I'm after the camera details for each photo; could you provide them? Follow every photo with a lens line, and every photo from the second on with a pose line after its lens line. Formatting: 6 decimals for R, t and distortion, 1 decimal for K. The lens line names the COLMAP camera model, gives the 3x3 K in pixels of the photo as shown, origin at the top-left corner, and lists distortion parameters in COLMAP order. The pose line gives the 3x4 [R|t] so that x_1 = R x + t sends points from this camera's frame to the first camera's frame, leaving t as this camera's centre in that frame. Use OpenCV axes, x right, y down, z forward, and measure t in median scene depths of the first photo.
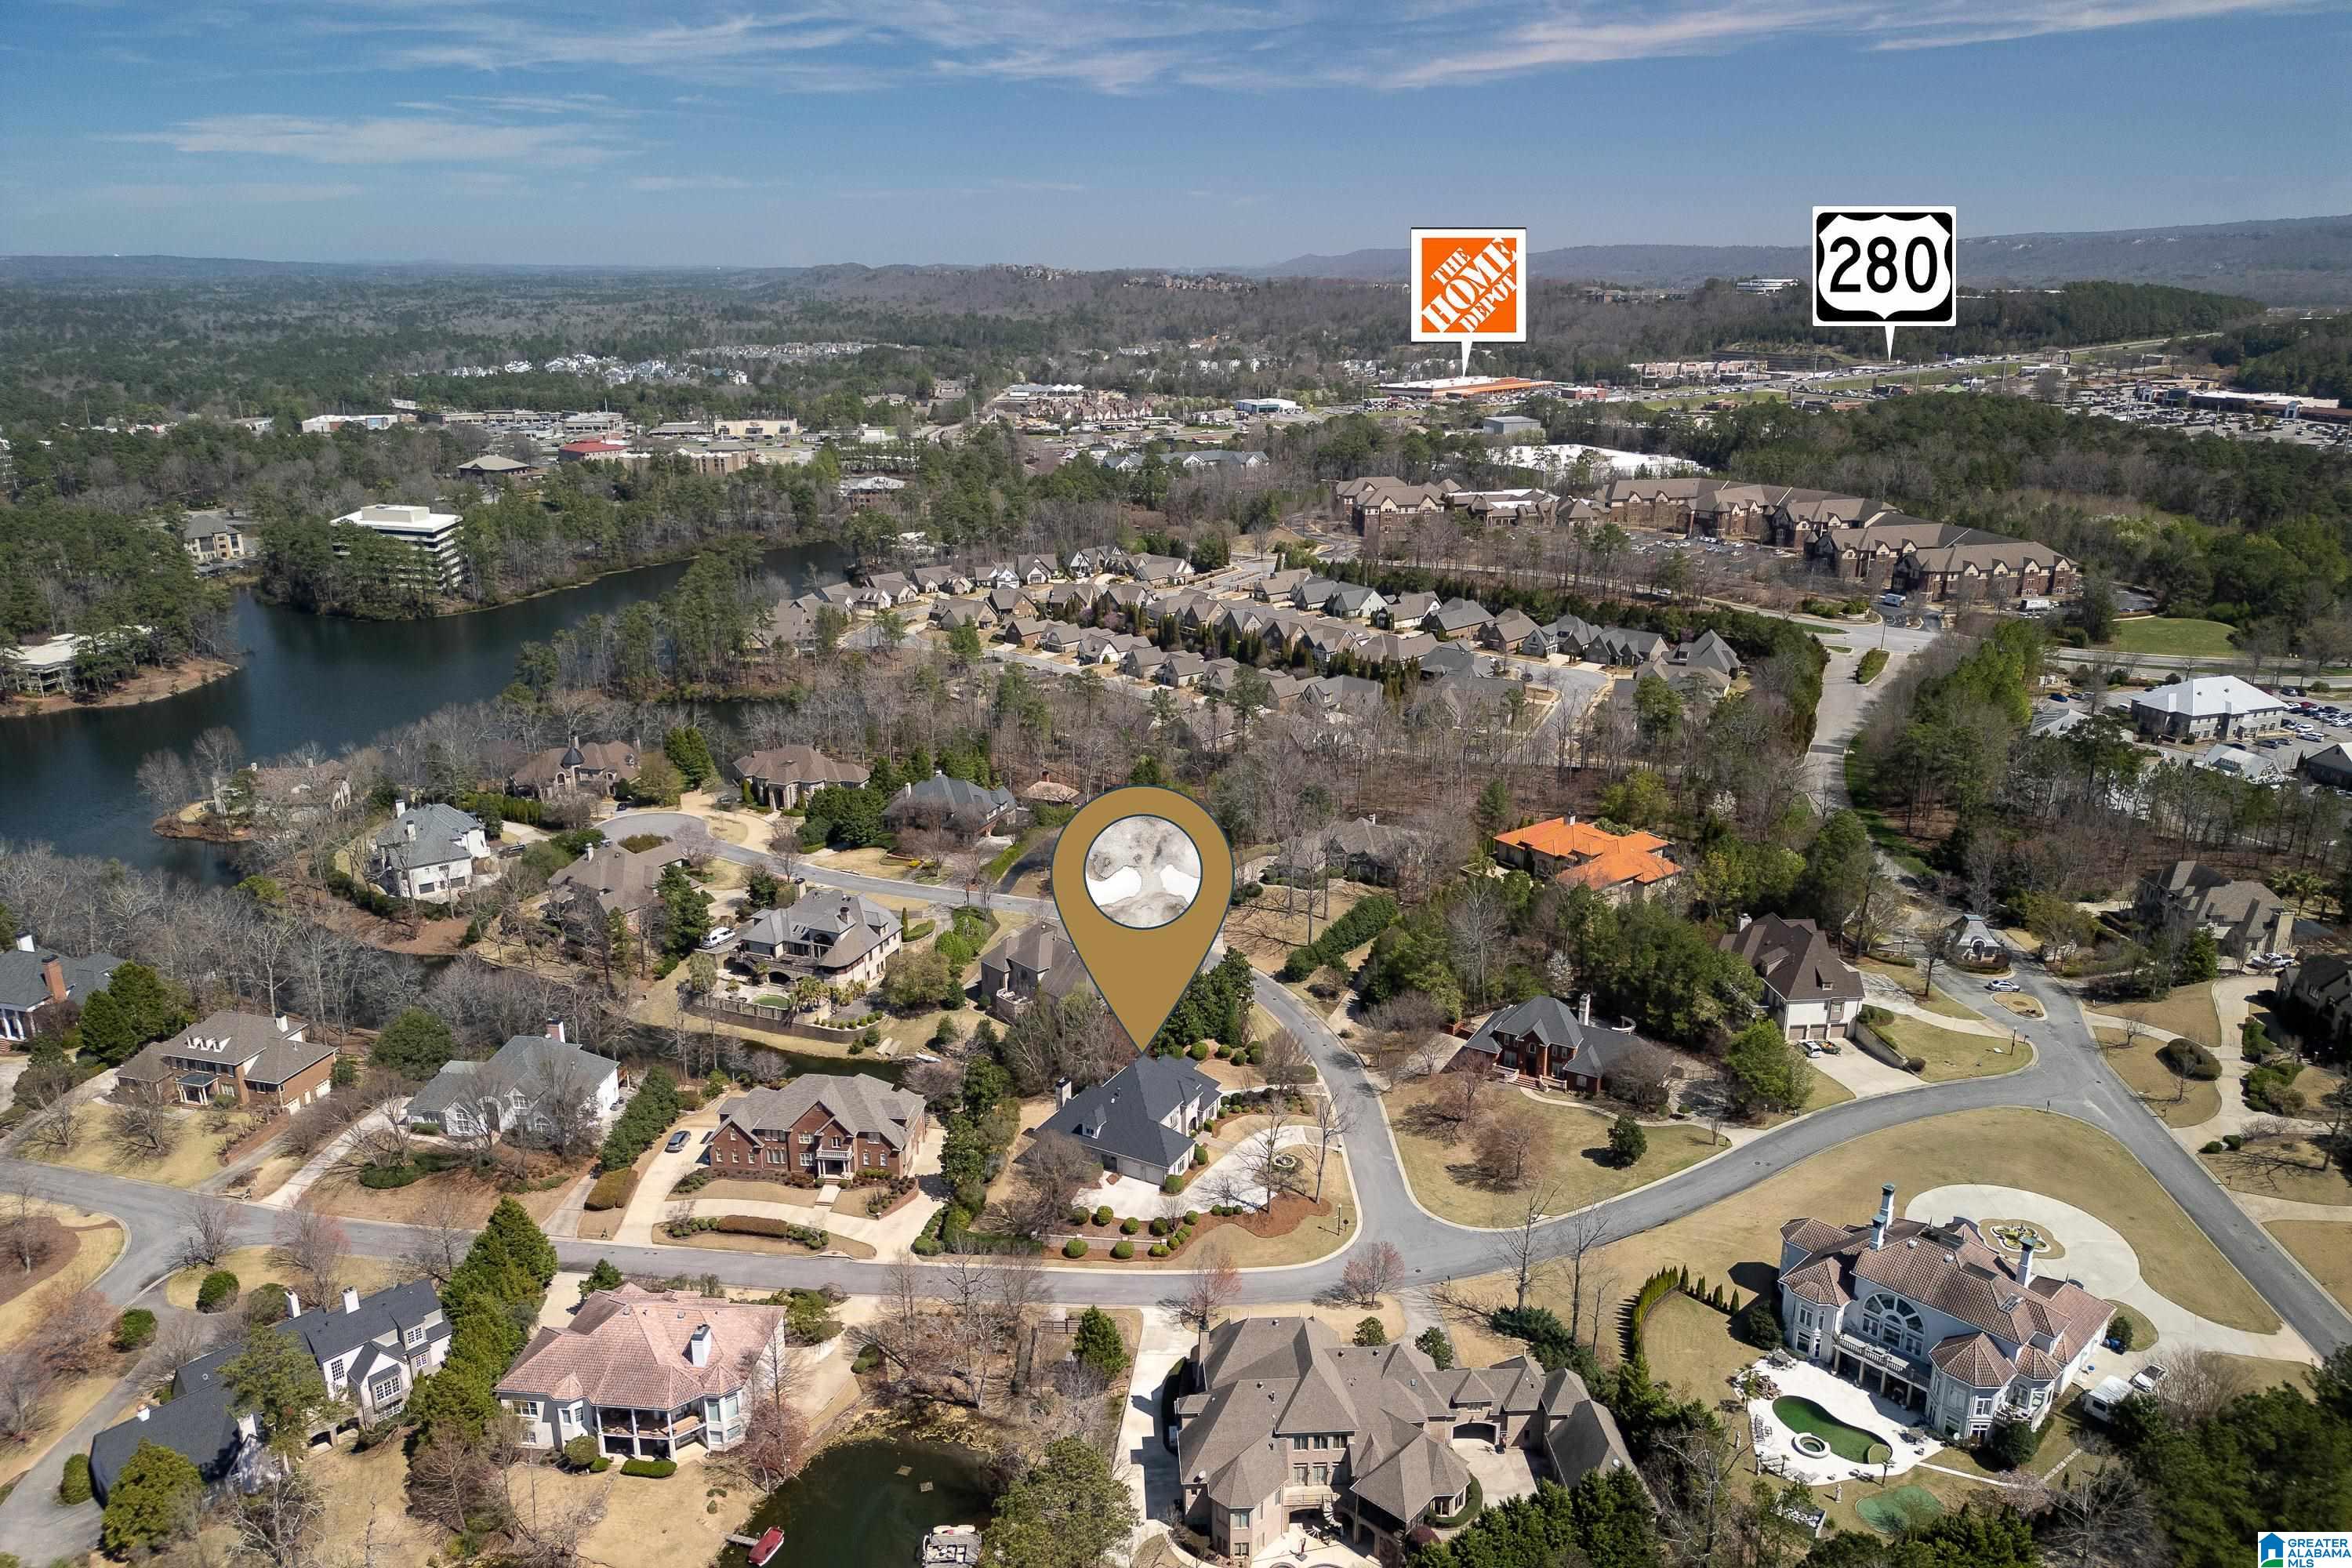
lens RADIAL K [[1630.5, 0, 1183.2], [0, 1630.5, 793.6], [0, 0, 1]] dist [0.078163, -0.096483]
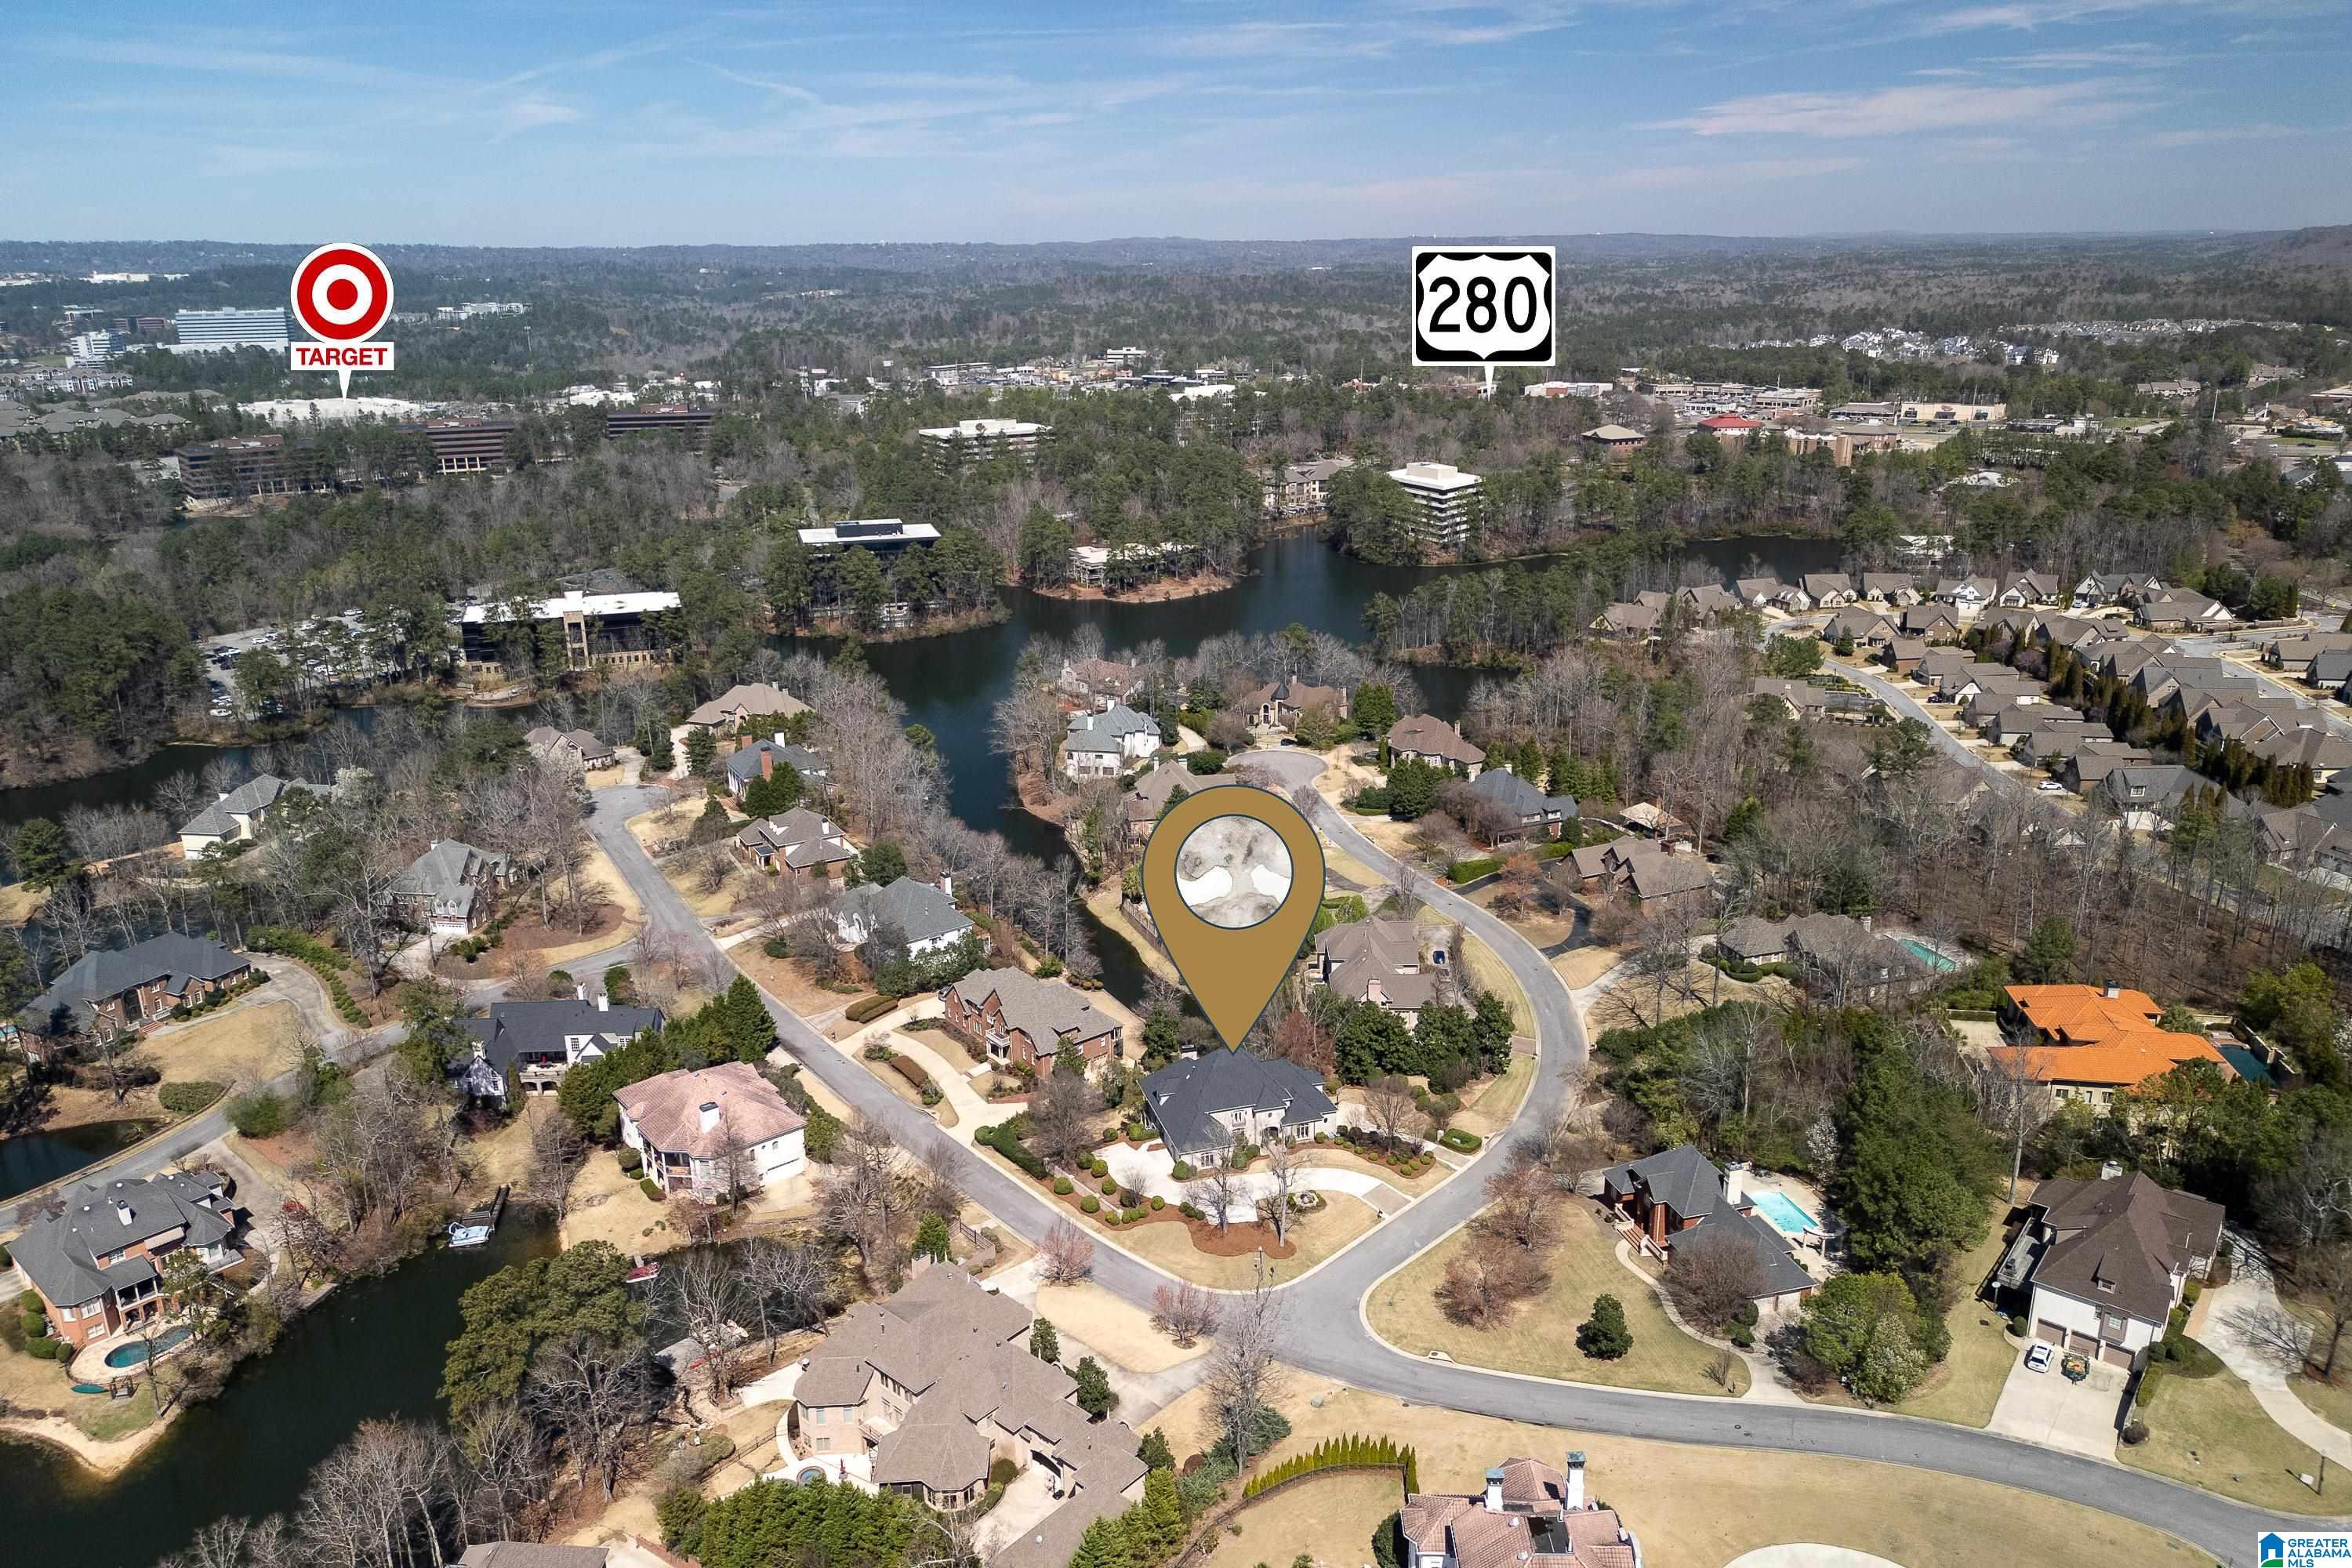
lens RADIAL K [[1671.2, 0, 1178.3], [0, 1671.2, 783.9], [0, 0, 1]] dist [0.065522, -0.076584]
pose [[0.702556, 0.207285, -0.680770, 0.468116], [-0.204677, 0.975073, 0.085669, -0.057233], [0.681559, 0.079150, 0.727470, 0.174857]]
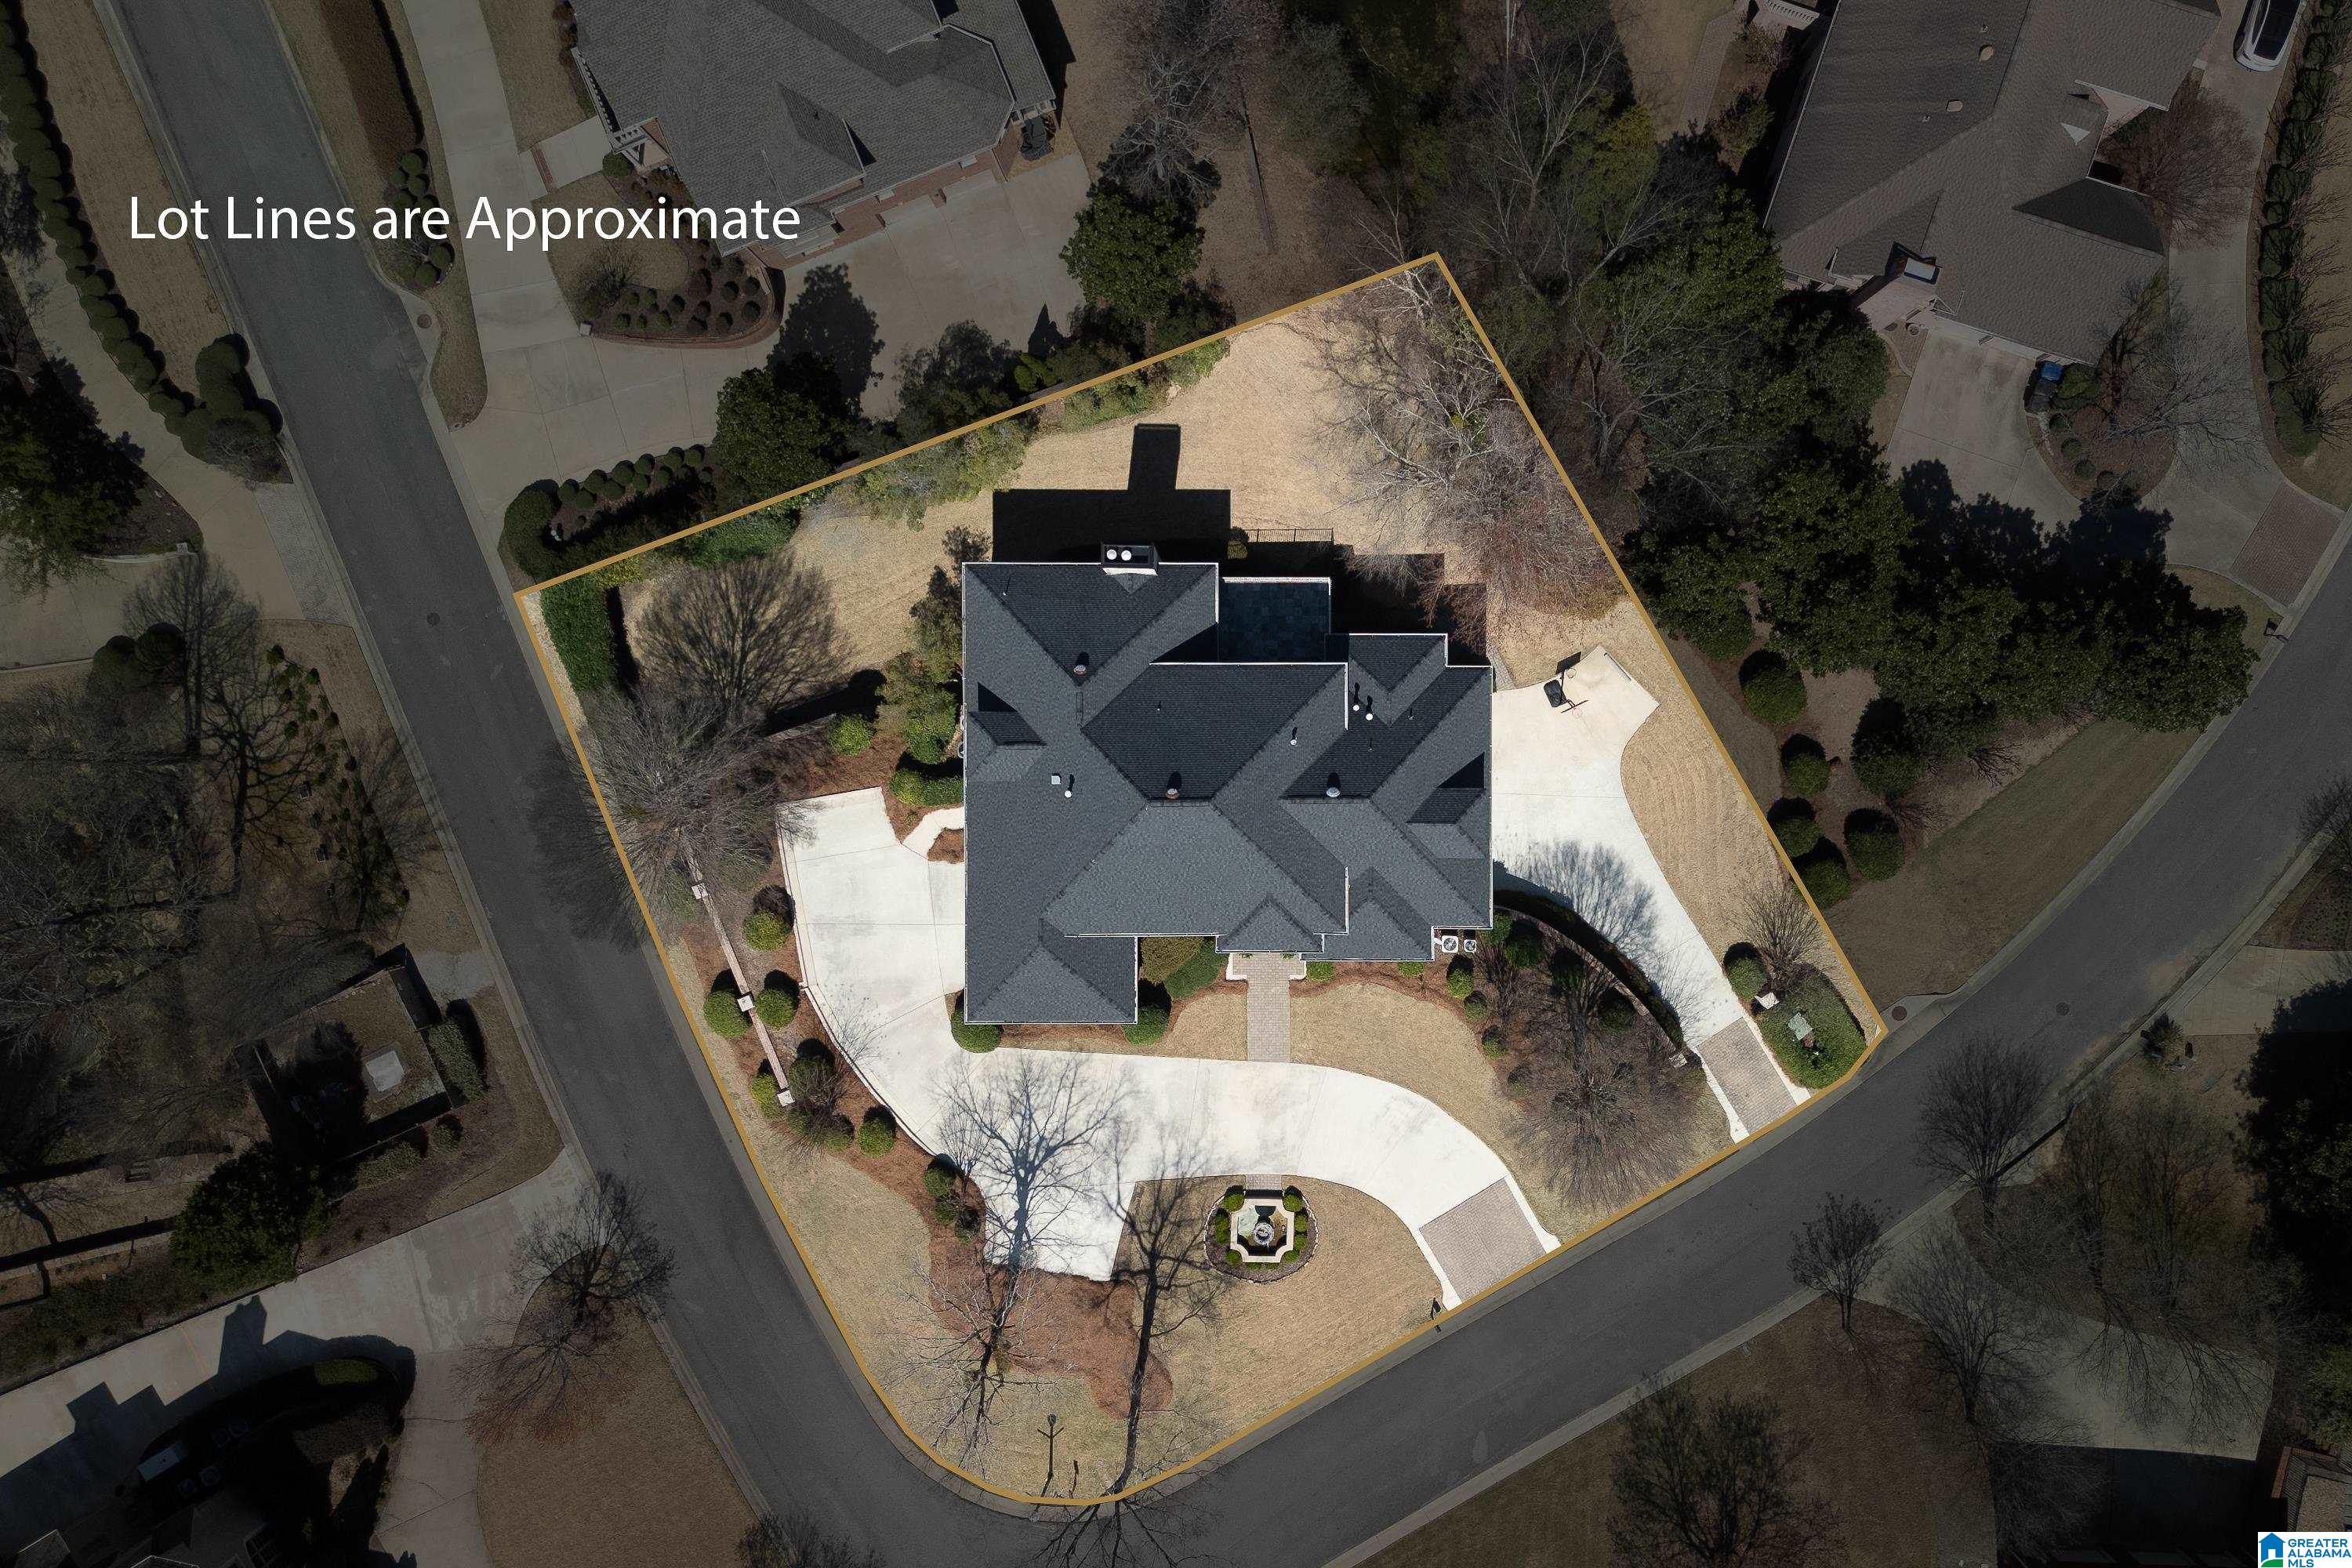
lens RADIAL K [[1715.9, 0, 1176.0], [0, 1715.9, 784.0], [0, 0, 1]] dist [0.075424, -0.077410]
pose [[0.467205, 0.884085, 0.010612, -0.026634], [-0.262622, 0.127305, 0.956464, -0.102790], [0.844245, -0.449651, 0.291658, 0.697868]]
